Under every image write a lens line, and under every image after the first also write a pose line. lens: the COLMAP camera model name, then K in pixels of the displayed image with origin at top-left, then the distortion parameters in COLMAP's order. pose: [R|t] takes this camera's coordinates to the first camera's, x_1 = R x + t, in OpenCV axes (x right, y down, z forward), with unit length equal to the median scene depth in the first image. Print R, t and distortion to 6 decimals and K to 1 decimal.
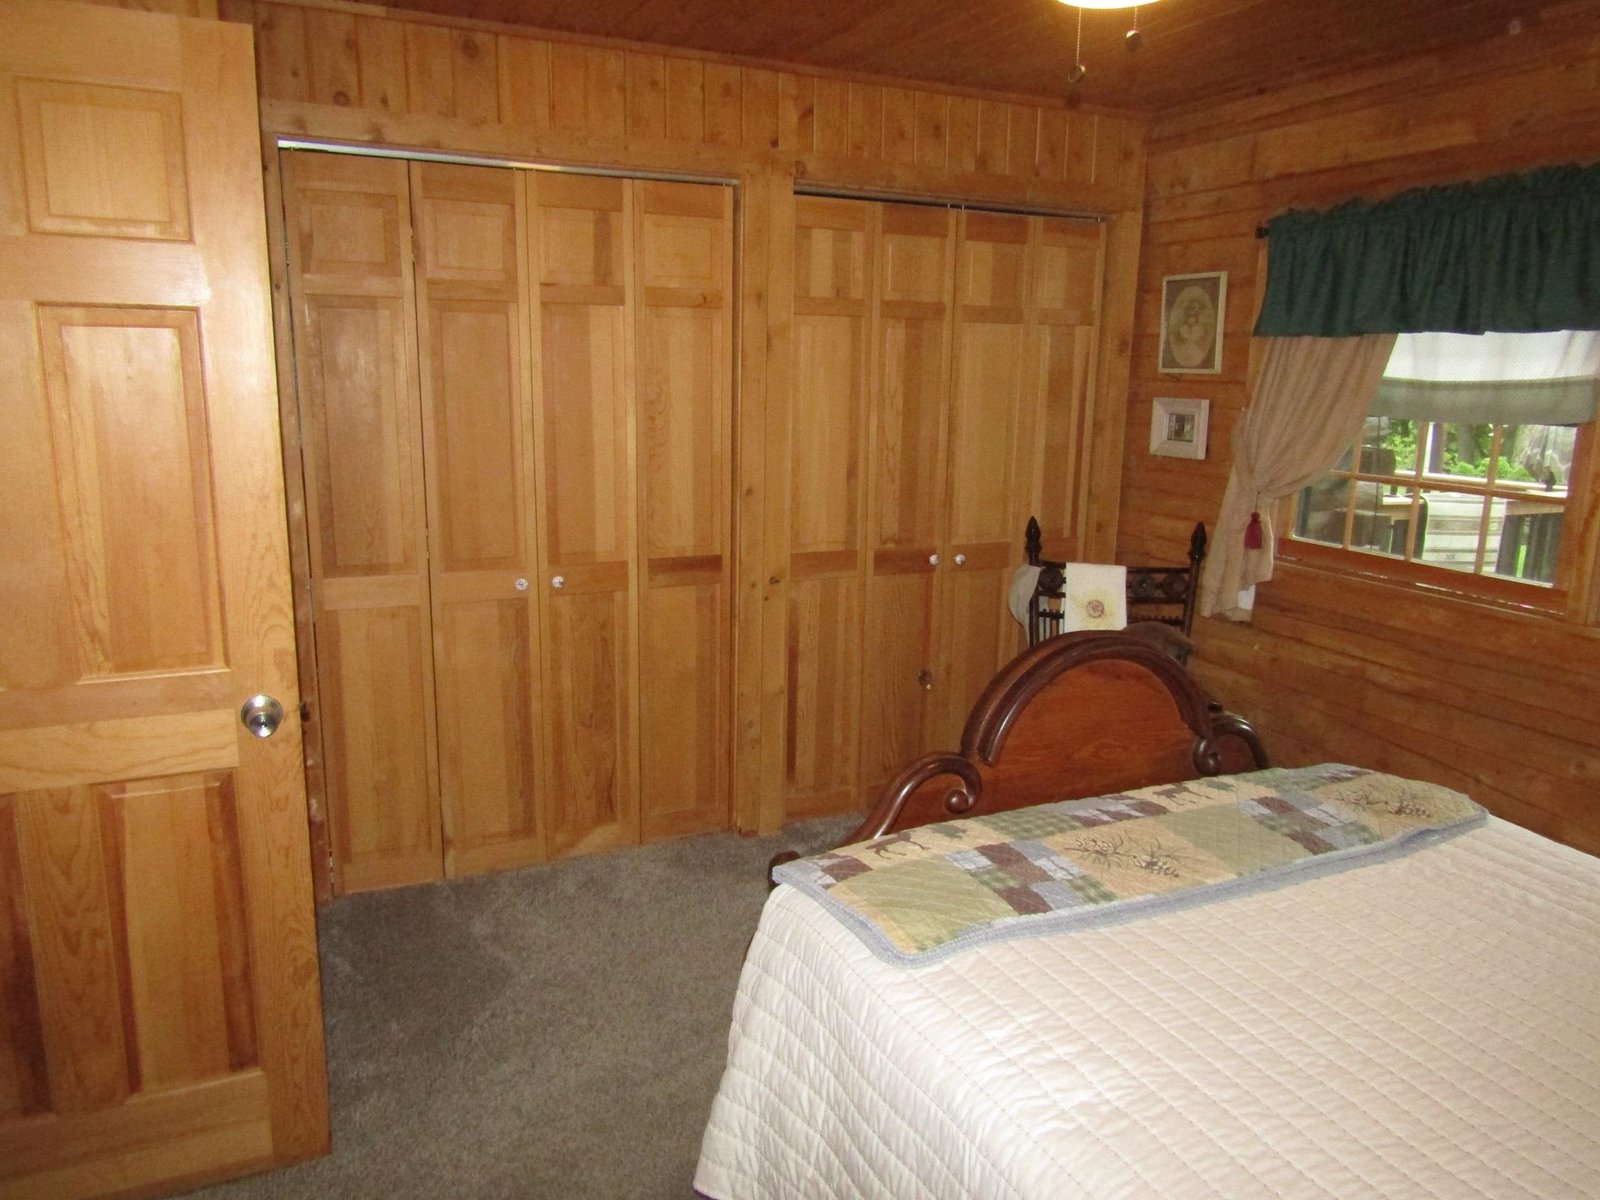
lens RADIAL K [[1124.6, 0, 807.6], [0, 1124.6, 607.8], [0, 0, 1]] dist [-0.011738, -0.003404]
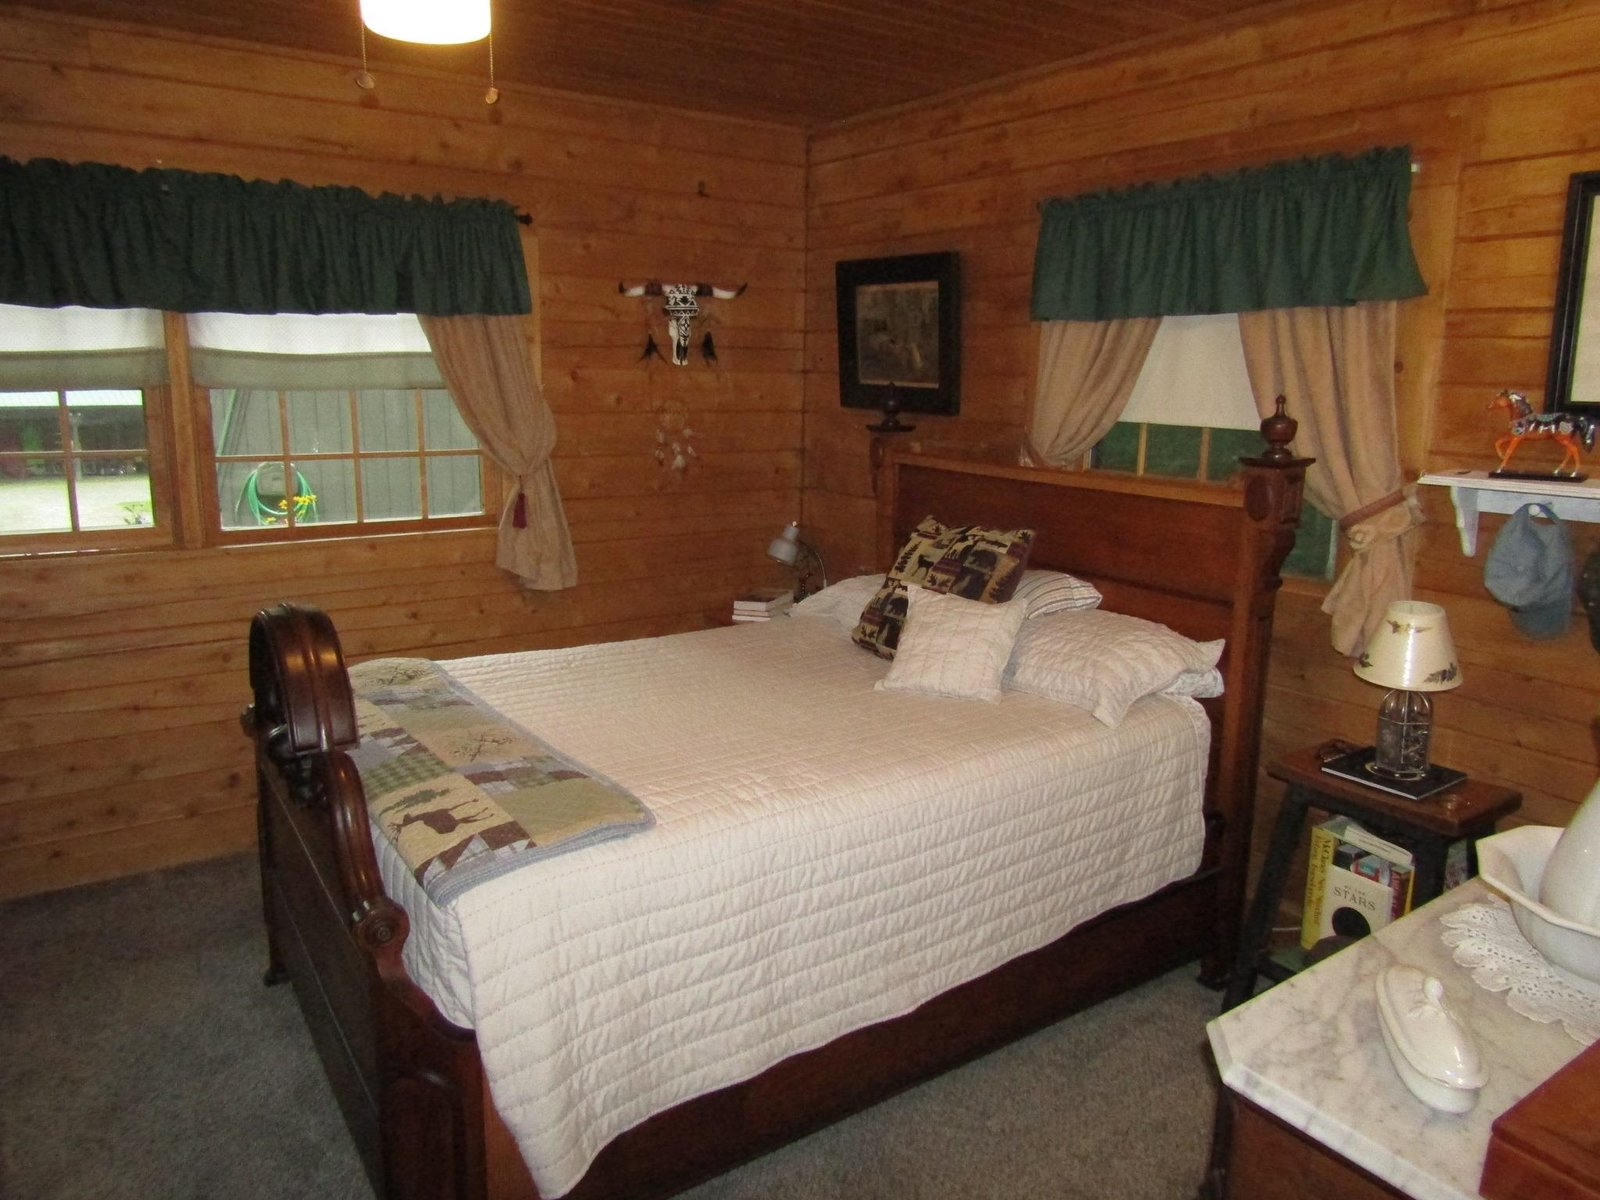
lens RADIAL K [[1124.6, 0, 807.6], [0, 1124.6, 607.8], [0, 0, 1]] dist [-0.011738, -0.003404]
pose [[-0.191647, -0.226232, 0.955034, -0.868290], [0.190337, 0.946031, 0.262294, -0.165656], [-0.962831, 0.232046, -0.138243, 0.747370]]
